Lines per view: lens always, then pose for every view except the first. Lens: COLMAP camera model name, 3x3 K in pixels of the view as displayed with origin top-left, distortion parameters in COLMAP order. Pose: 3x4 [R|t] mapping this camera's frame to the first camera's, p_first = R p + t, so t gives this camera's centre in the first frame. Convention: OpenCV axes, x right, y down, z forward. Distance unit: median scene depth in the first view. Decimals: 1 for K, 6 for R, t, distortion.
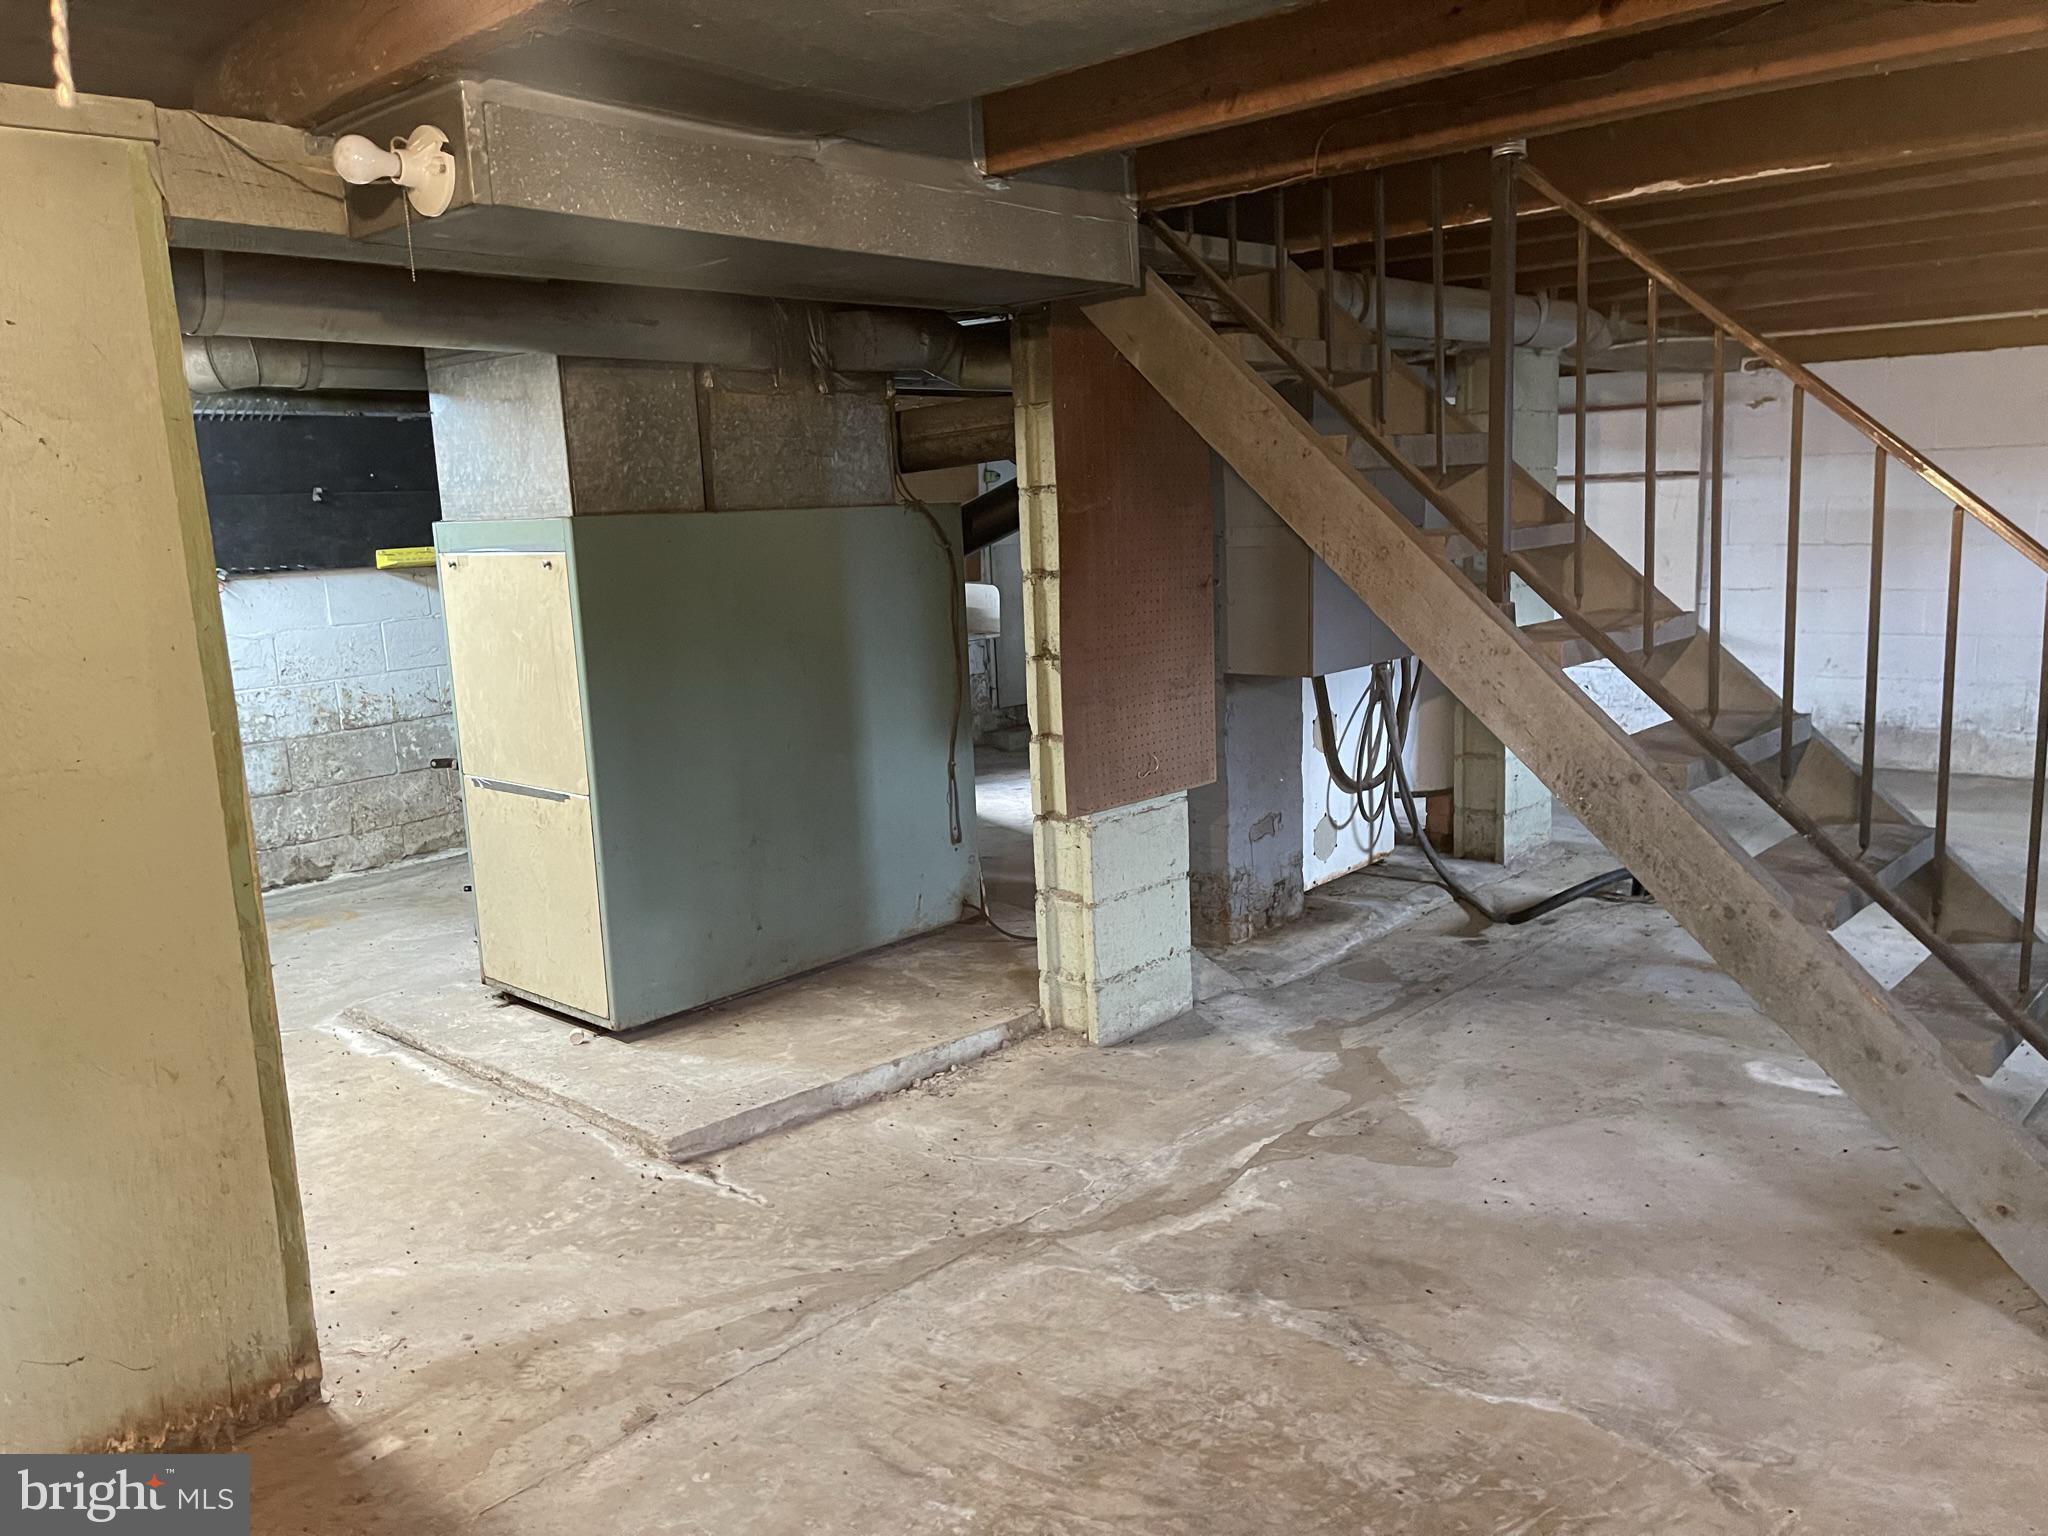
lens RADIAL K [[1533.6, 0, 1031.2], [0, 1533.6, 769.0], [0, 0, 1]] dist [0.065035, -0.082034]
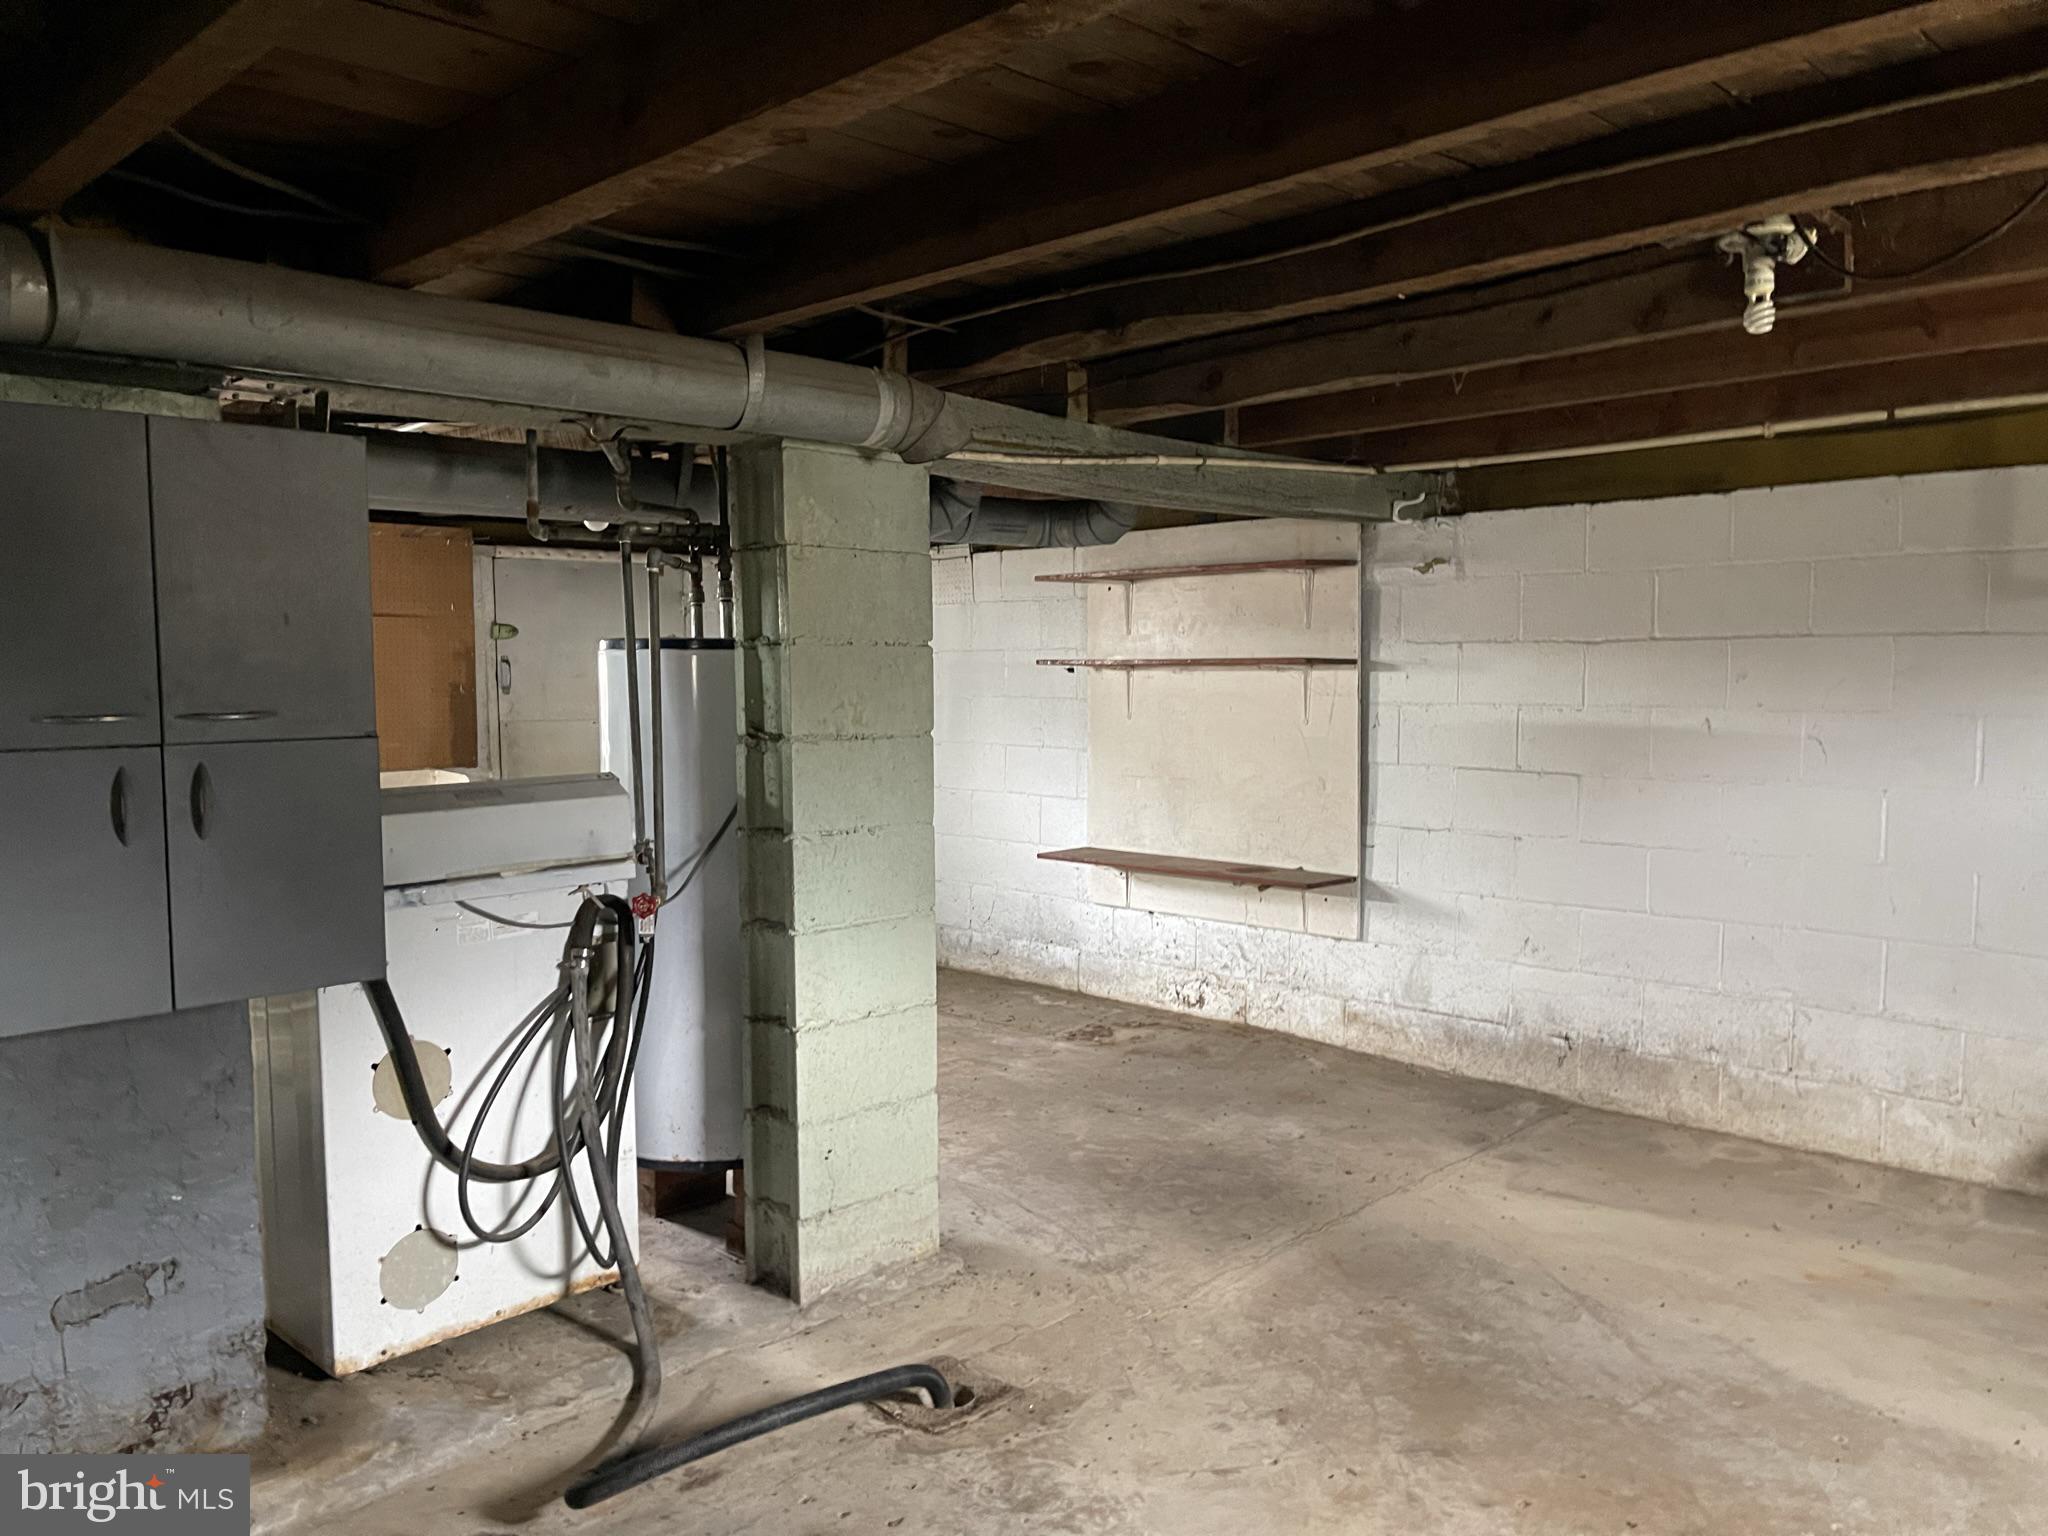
lens RADIAL K [[1533.6, 0, 1012.1], [0, 1533.6, 779.8], [0, 0, 1]] dist [0.065035, -0.082034]
pose [[0.998364, 0.033895, -0.046038, 0.425896], [-0.038357, 0.994271, -0.099769, -0.085109], [0.042392, 0.101371, 0.993945, 0.417886]]
